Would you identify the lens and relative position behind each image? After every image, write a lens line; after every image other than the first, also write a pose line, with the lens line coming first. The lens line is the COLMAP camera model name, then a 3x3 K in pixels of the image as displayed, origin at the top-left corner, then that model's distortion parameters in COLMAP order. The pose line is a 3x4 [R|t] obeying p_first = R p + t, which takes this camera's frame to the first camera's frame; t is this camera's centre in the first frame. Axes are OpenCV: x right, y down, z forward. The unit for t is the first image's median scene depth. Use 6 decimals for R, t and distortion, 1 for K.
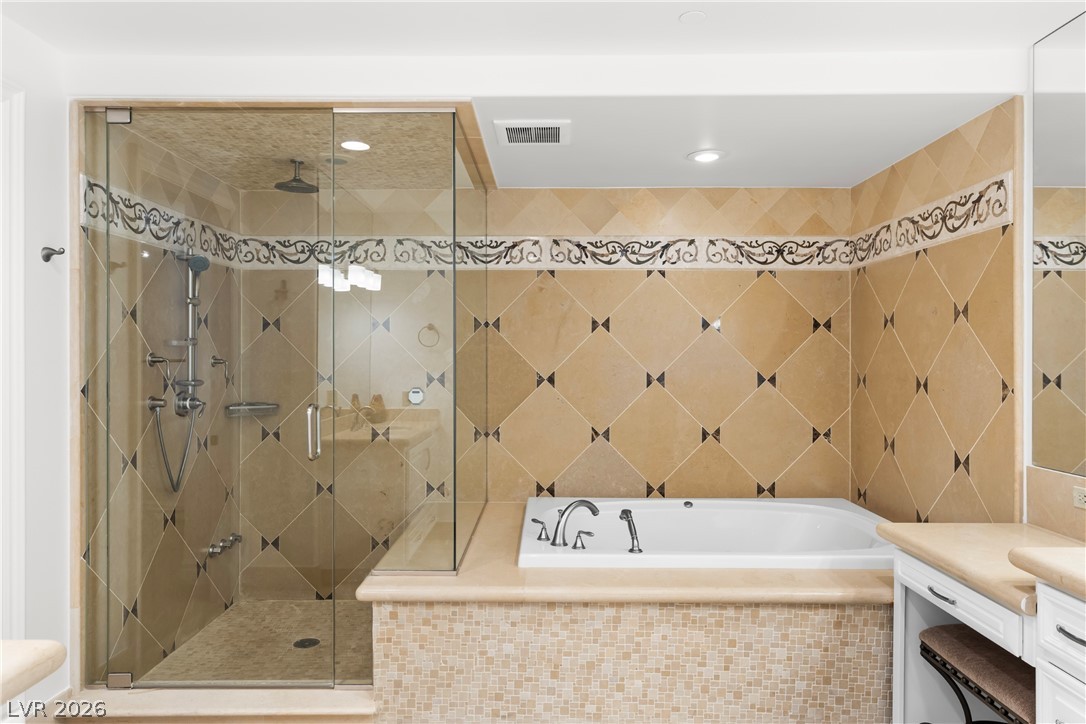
lens RADIAL K [[713.2, 0, 543.0], [0, 713.2, 362.0], [0, 0, 1]] dist [0.001933, 0.000797]
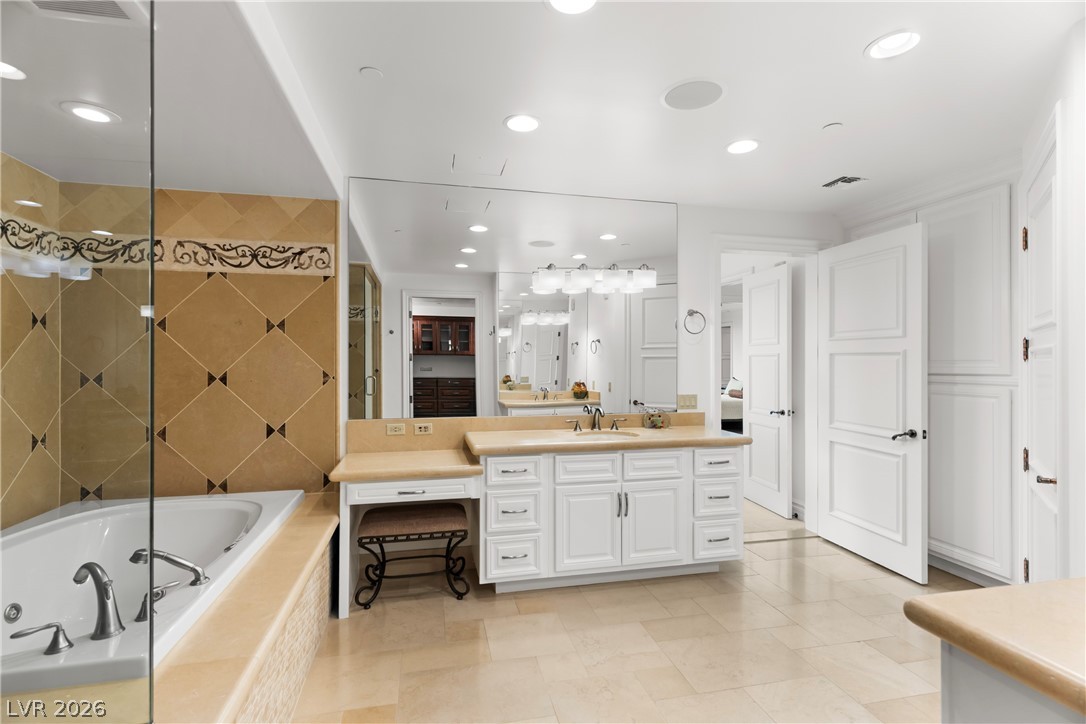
lens RADIAL K [[510.9, 0, 543.0], [0, 510.9, 362.0], [0, 0, 1]] dist [-0.000801, -0.000390]
pose [[-0.237161, -0.001450, 0.971469, -0.398058], [0.005566, 0.999980, 0.002852, 0.002356], [-0.971455, 0.006084, -0.237148, 0.531248]]
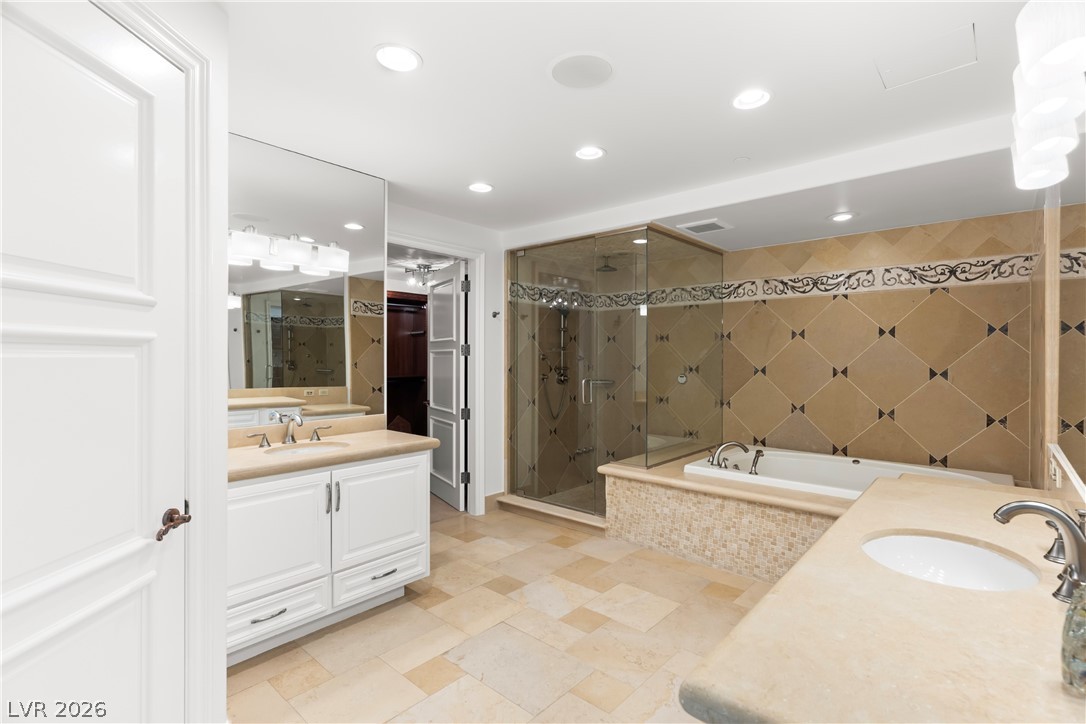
lens RADIAL K [[510.9, 0, 543.0], [0, 510.9, 362.0], [0, 0, 1]] dist [-0.000801, -0.000390]
pose [[0.754335, 0.007271, -0.656450, 0.379942], [-0.006097, 0.999973, 0.004071, 0.004100], [0.656462, 0.000931, 0.754359, -0.148256]]
